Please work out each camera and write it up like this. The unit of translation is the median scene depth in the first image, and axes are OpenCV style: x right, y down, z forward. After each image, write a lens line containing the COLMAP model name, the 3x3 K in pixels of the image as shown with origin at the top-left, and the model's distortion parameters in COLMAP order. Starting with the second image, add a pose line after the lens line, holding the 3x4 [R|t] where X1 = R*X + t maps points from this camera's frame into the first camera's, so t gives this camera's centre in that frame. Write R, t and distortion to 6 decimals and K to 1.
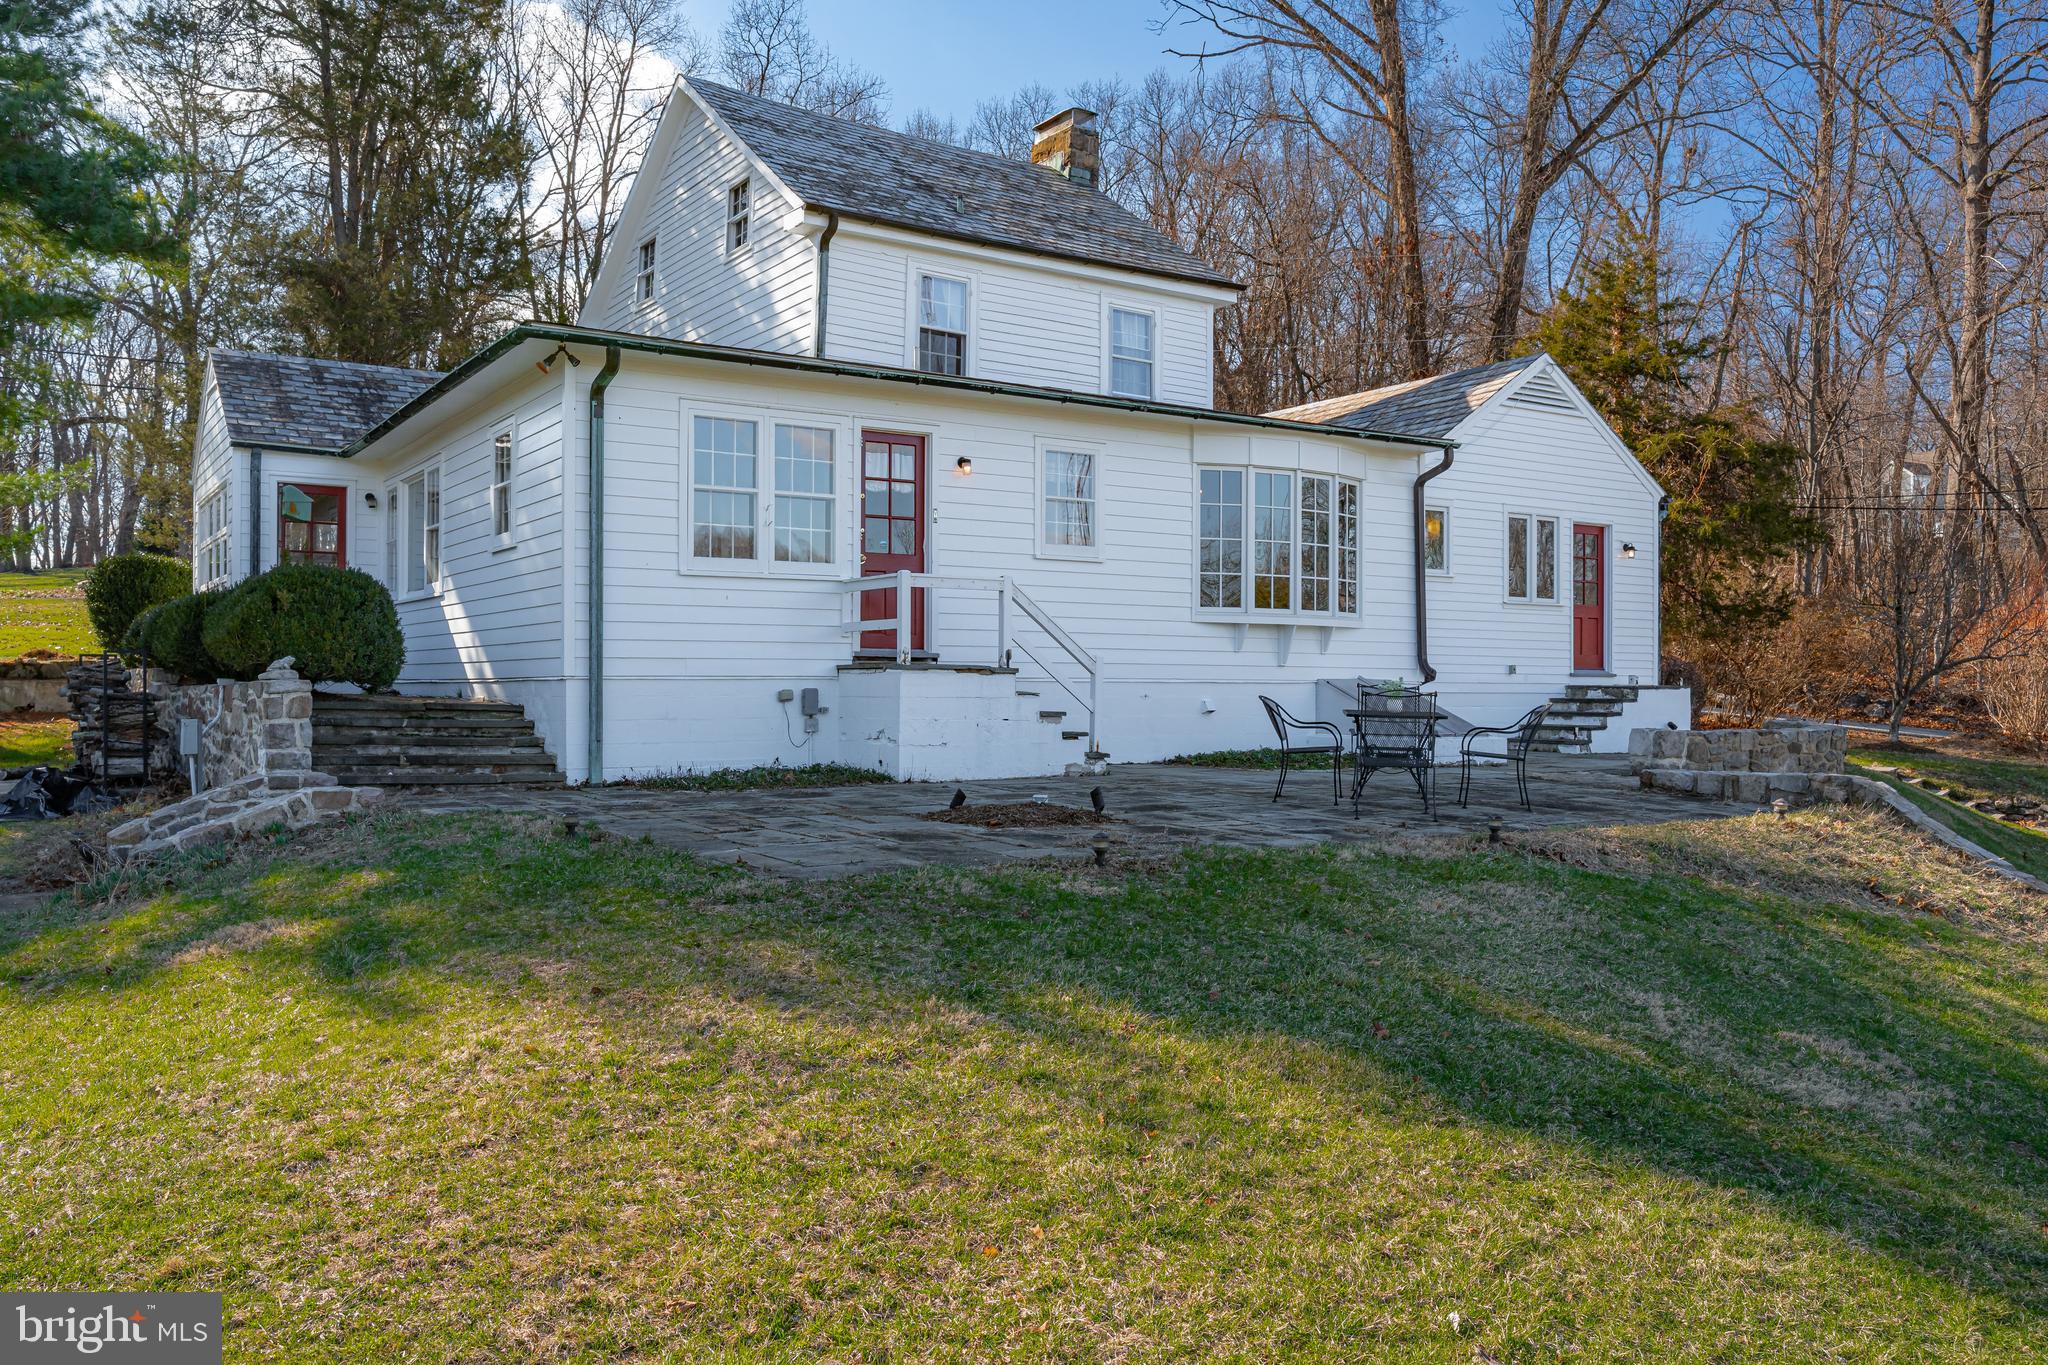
lens RADIAL K [[1641.2, 0, 1002.9], [0, 1641.2, 679.2], [0, 0, 1]] dist [0.006888, 0.001696]
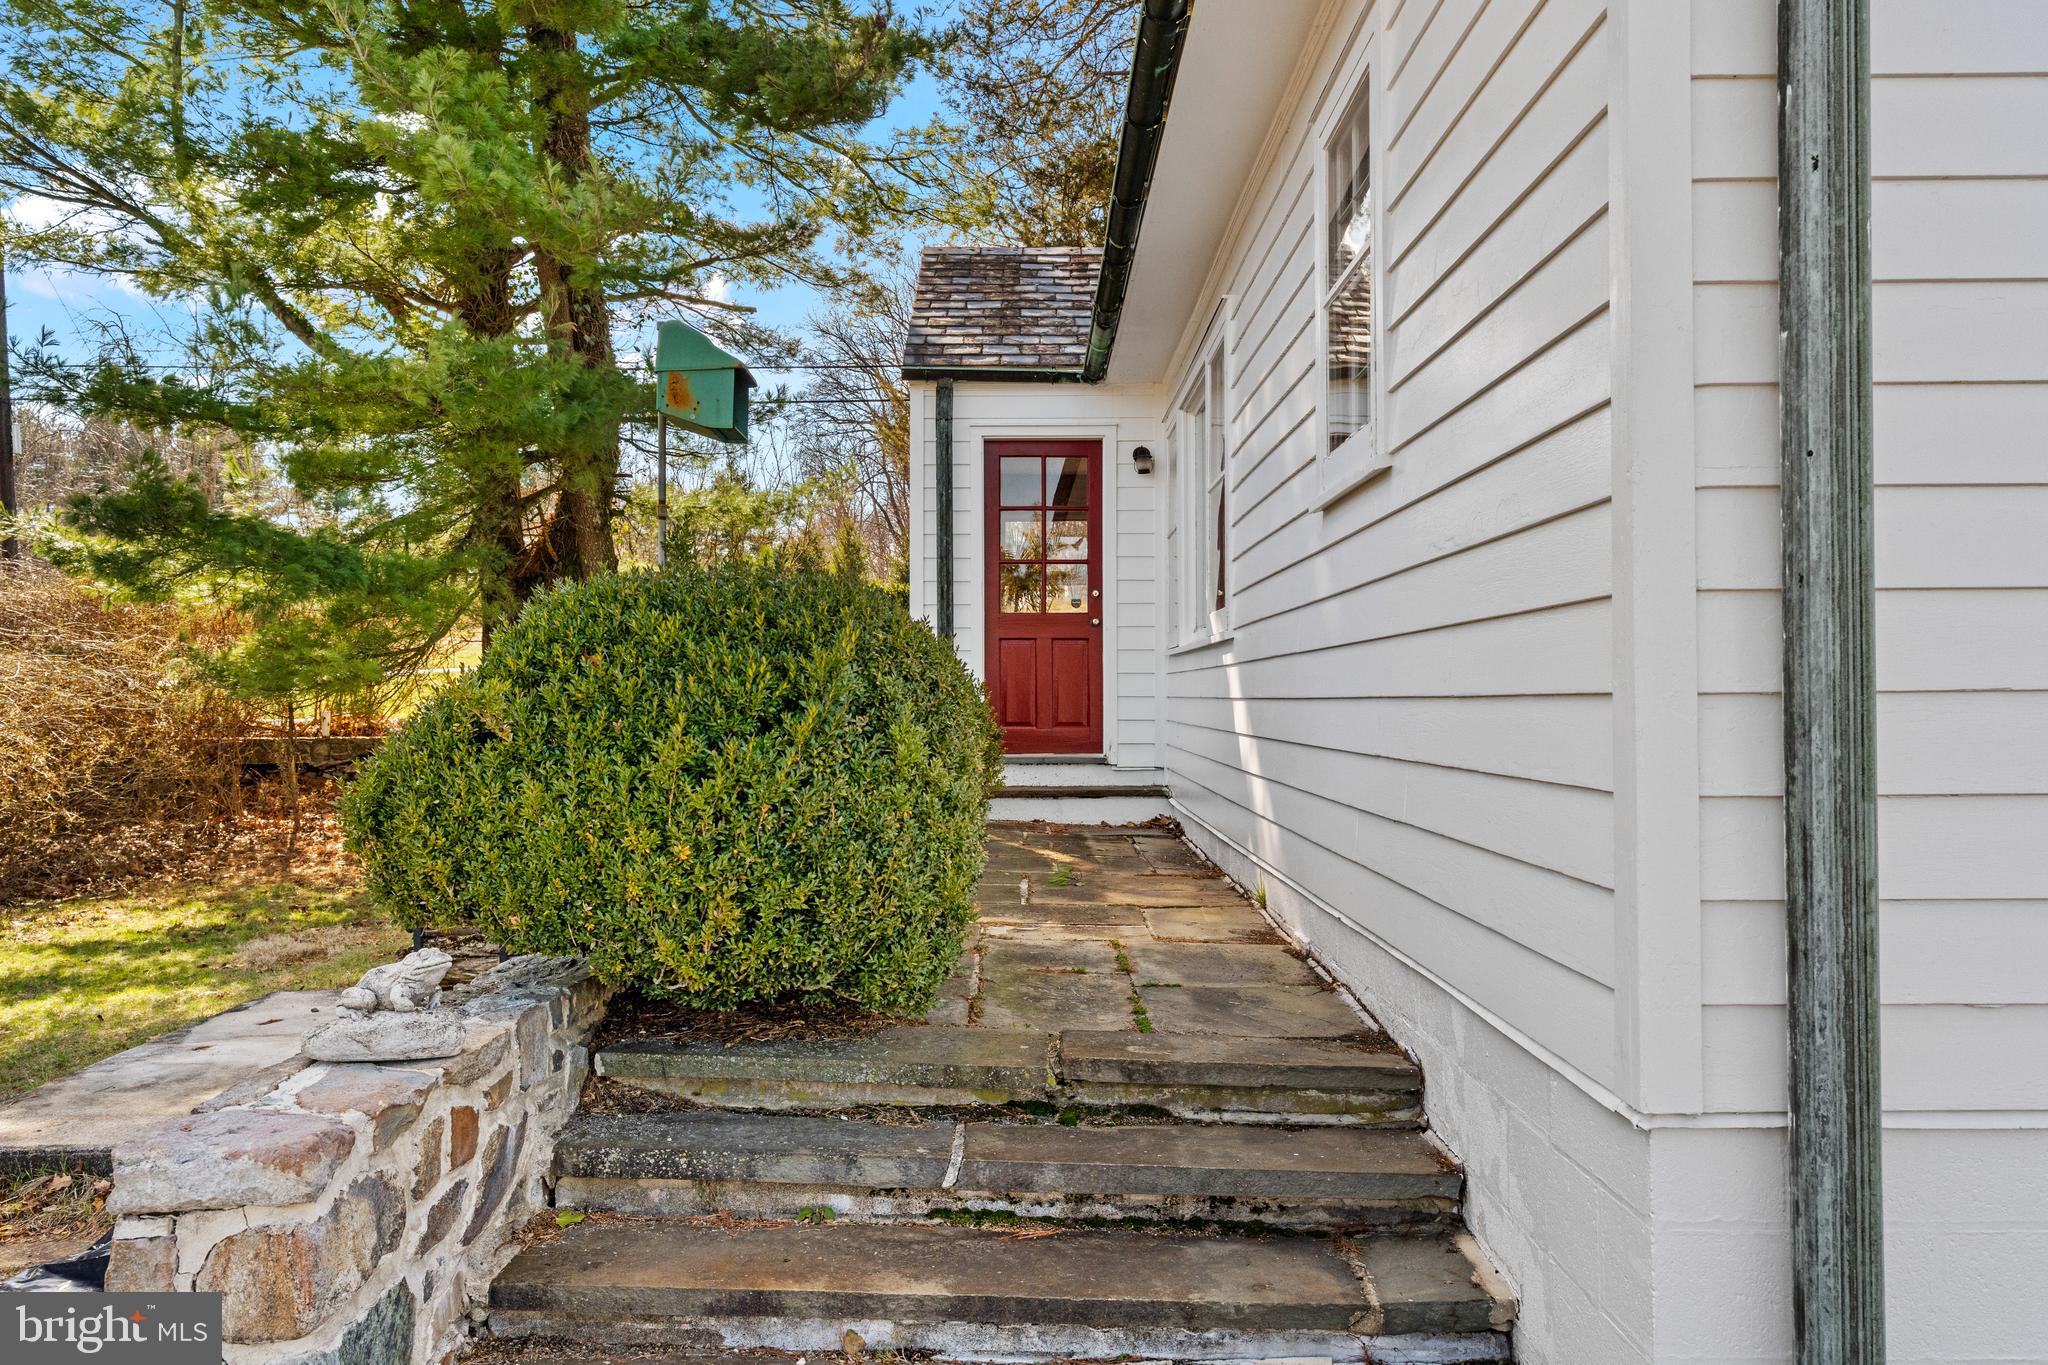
lens RADIAL K [[1427.7, 0, 1014.1], [0, 1427.7, 685.9], [0, 0, 1]] dist [0.002906, 0.000992]
pose [[0.840783, -0.009571, -0.541287, -0.177868], [0.008755, 0.999953, -0.004083, -0.035478], [0.541301, -0.001306, 0.840828, 0.617329]]
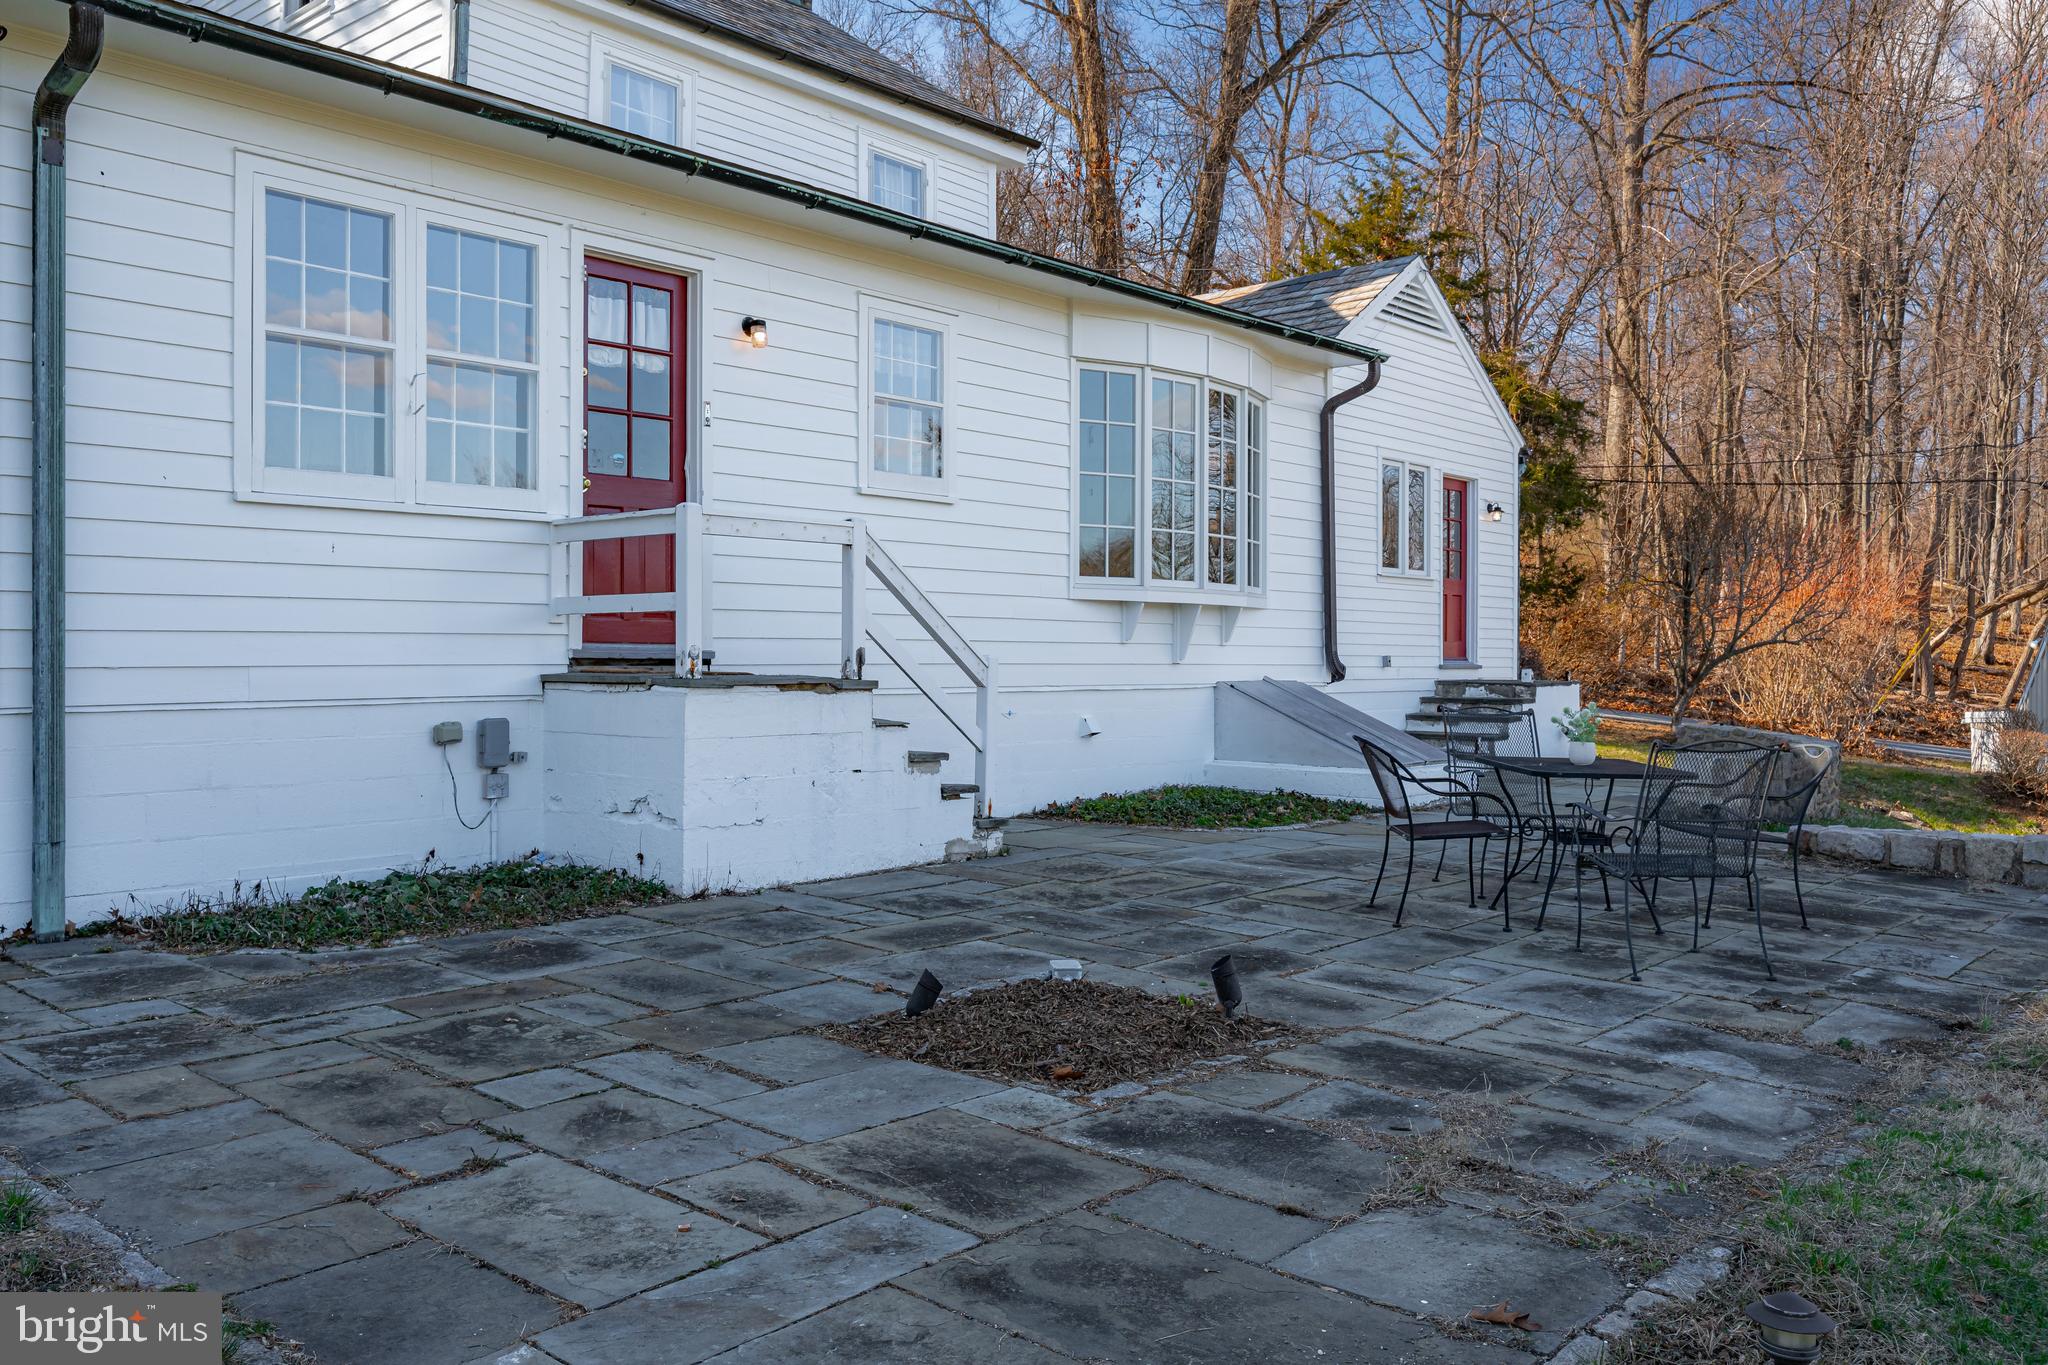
lens RADIAL K [[1641.2, 0, 1001.2], [0, 1641.2, 657.3], [0, 0, 1]] dist [0.006888, 0.001696]
pose [[0.963562, -0.000390, 0.267483, -0.080759], [-0.001715, 0.999969, 0.007635, -0.015252], [-0.267478, -0.007816, 0.963532, 0.344851]]
